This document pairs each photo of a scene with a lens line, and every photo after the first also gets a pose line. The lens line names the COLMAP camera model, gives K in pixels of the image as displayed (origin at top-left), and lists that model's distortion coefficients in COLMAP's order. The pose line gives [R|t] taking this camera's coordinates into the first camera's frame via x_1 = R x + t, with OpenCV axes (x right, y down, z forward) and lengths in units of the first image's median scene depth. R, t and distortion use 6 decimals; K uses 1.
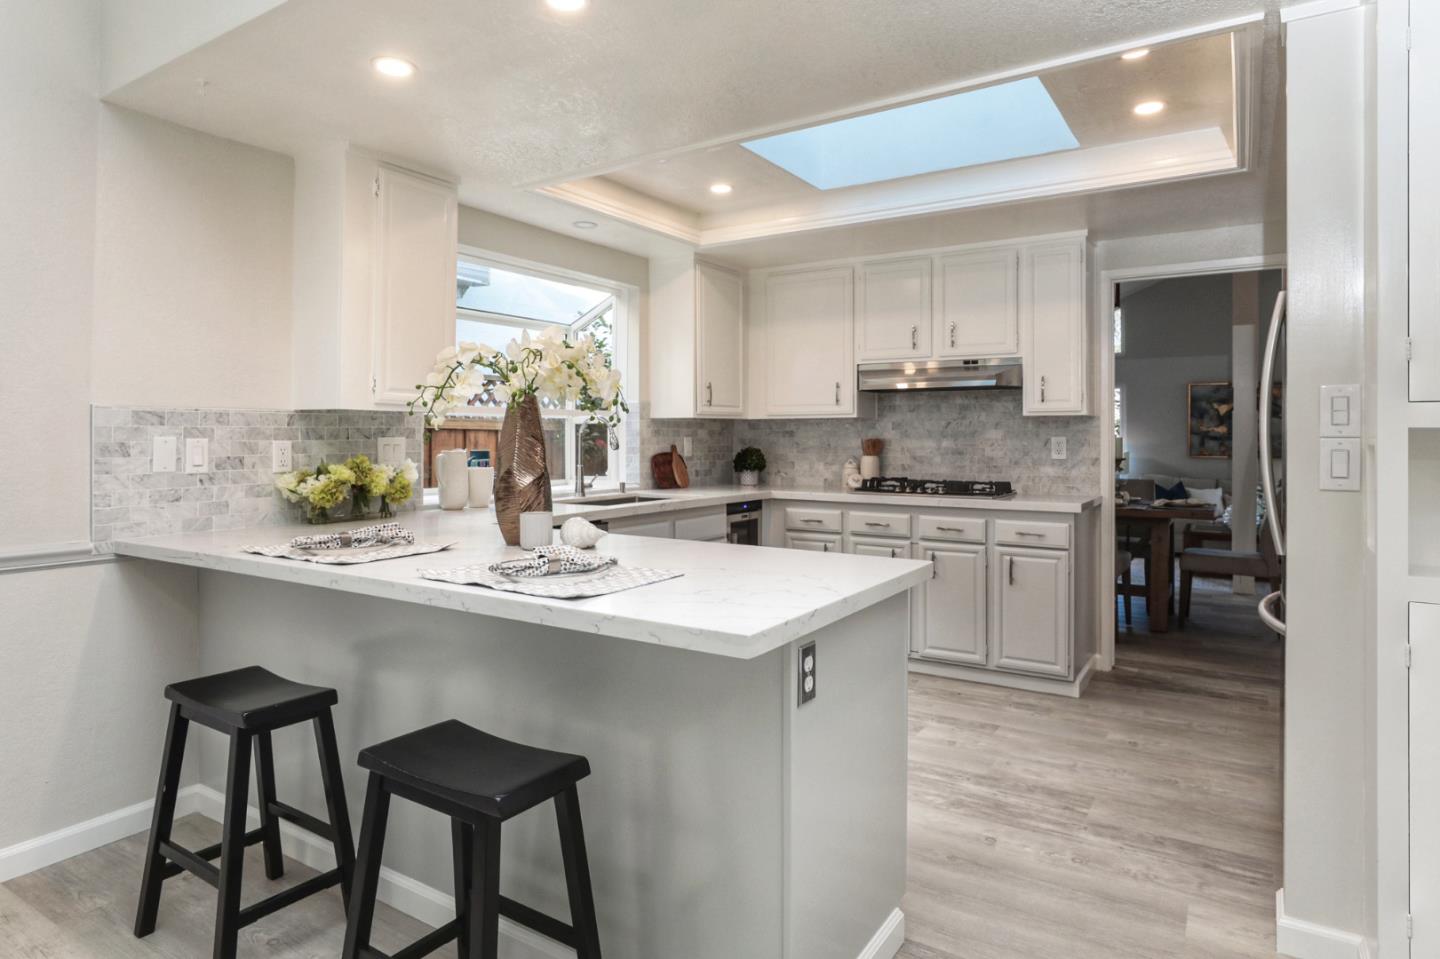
lens RADIAL K [[826.0, 0, 721.2], [0, 826.0, 445.1], [0, 0, 1]] dist [-0.006100, -0.000504]
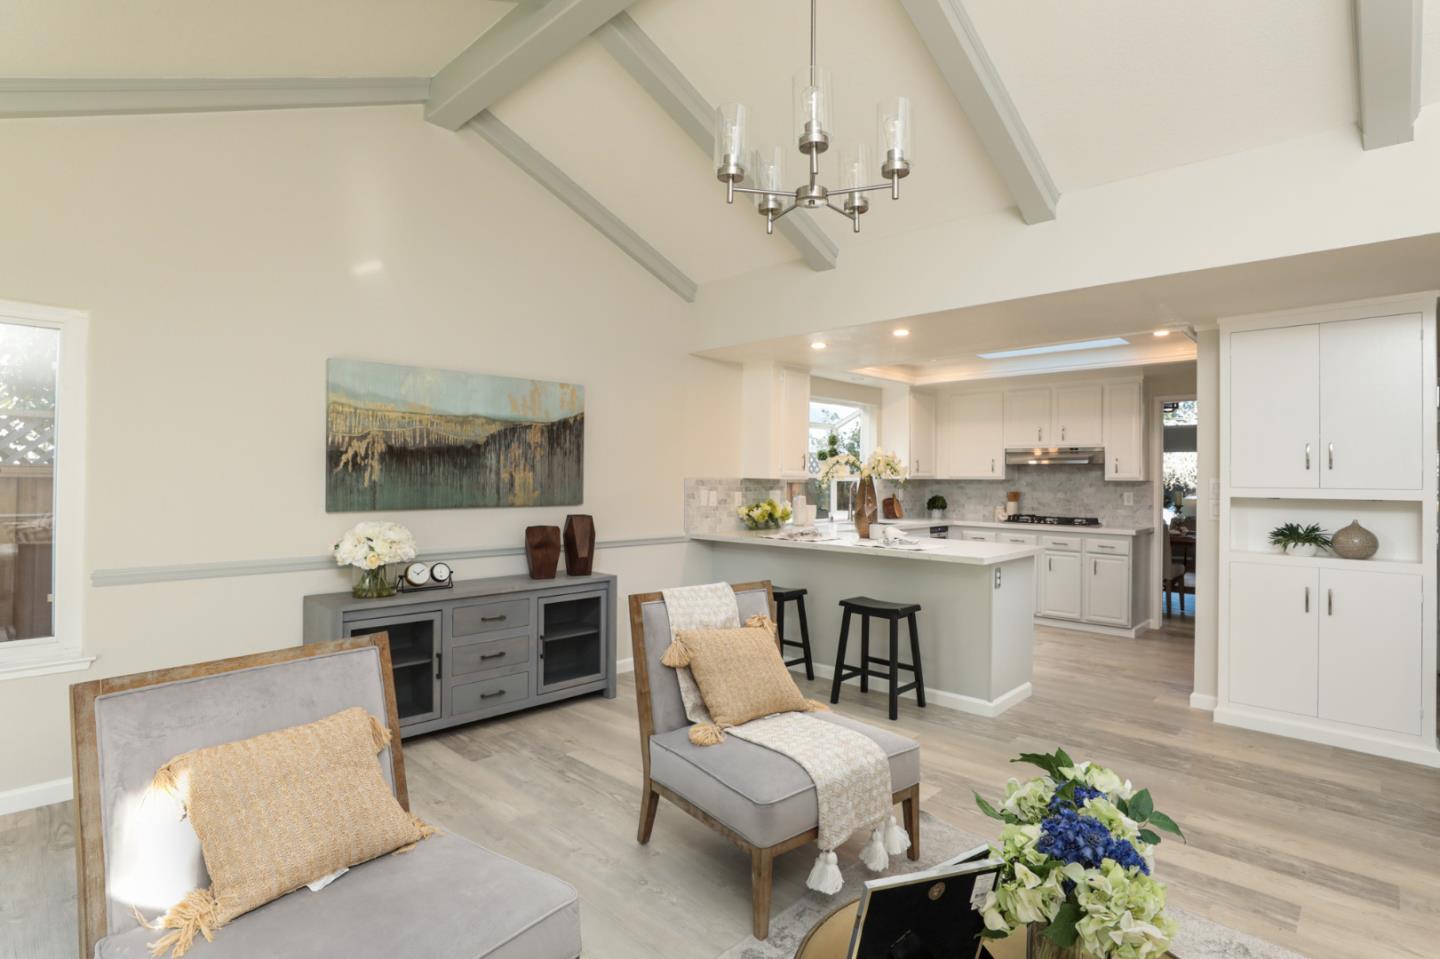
lens RADIAL K [[686.9, 0, 720.0], [0, 686.9, 479.5], [0, 0, 1]] dist [-0.041859, 0.000045]
pose [[0.977274, 0.008921, -0.211794, -0.123248], [-0.011046, 0.999900, -0.008854, -0.014935], [0.211694, 0.010993, 0.977274, -0.553044]]
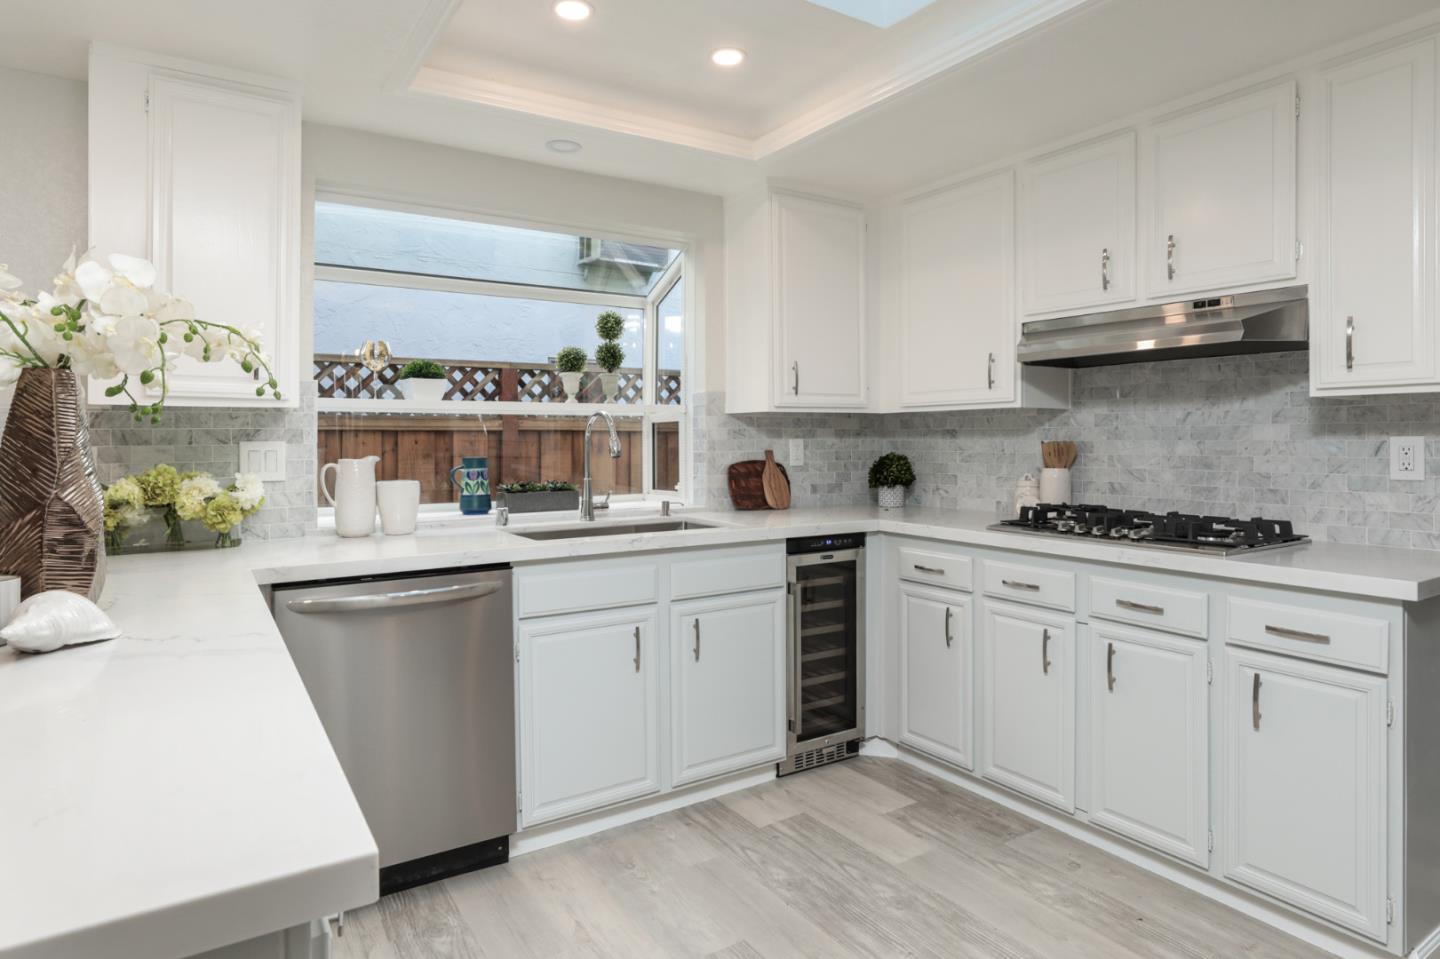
lens RADIAL K [[826.0, 0, 721.2], [0, 826.0, 445.1], [0, 0, 1]] dist [-0.006100, -0.000504]
pose [[0.911359, -0.000184, -0.411612, 0.229179], [-0.000625, 0.999998, -0.001832, -0.003642], [0.411611, 0.001927, 0.911357, 0.353726]]
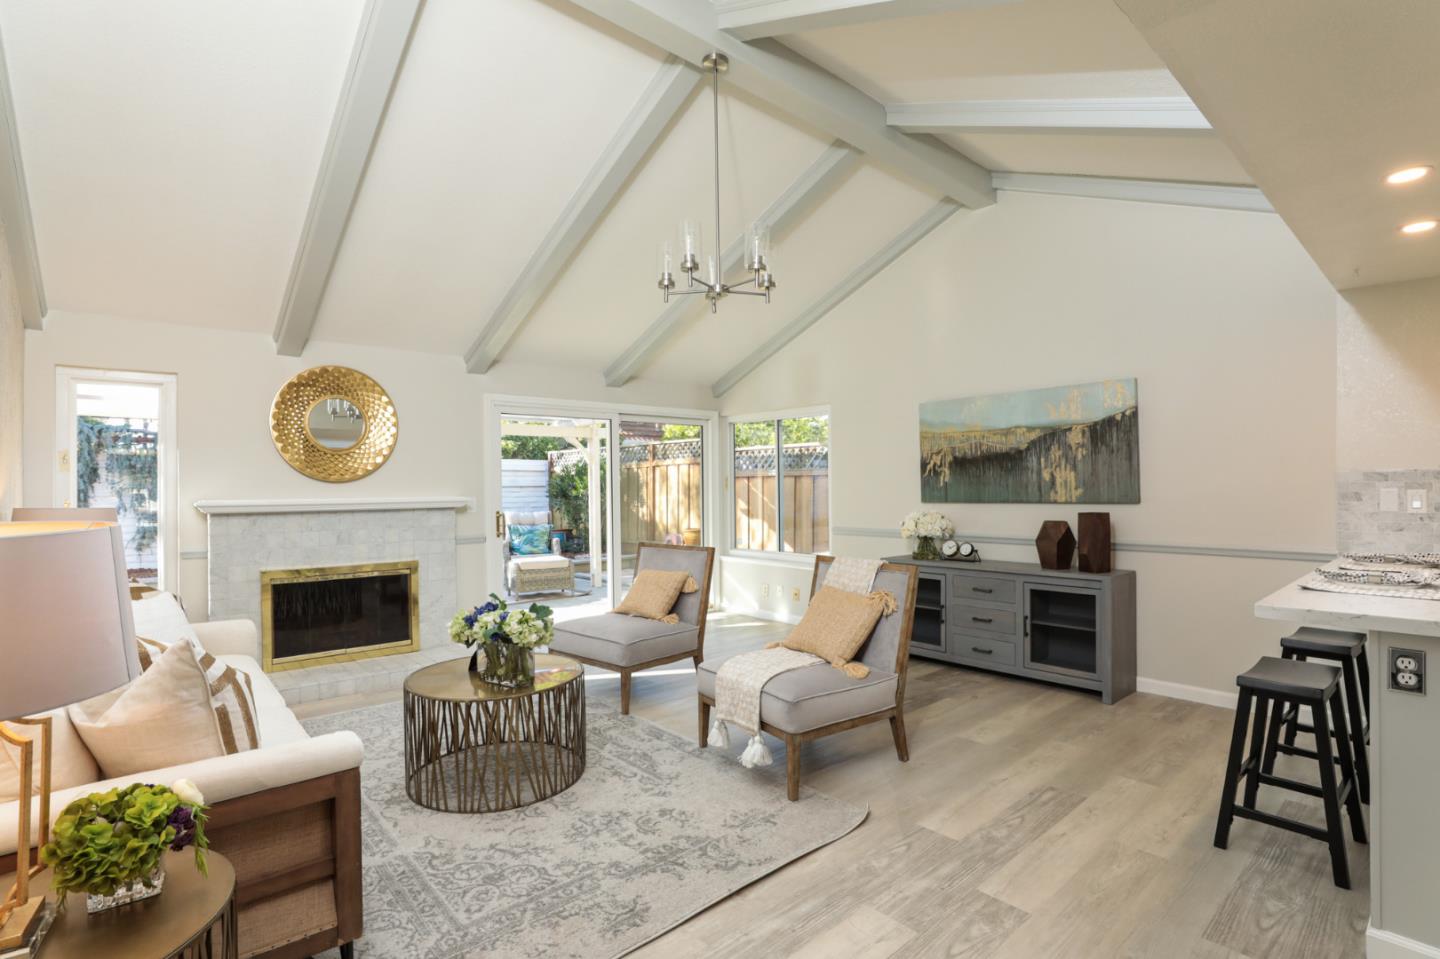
lens RADIAL K [[686.9, 0, 720.0], [0, 686.9, 479.5], [0, 0, 1]] dist [-0.041859, 0.000045]
pose [[-0.292548, -0.005878, -0.956233, 0.517586], [0.002891, 0.999971, -0.007031, -0.013081], [0.956246, -0.004821, -0.292523, 0.093564]]
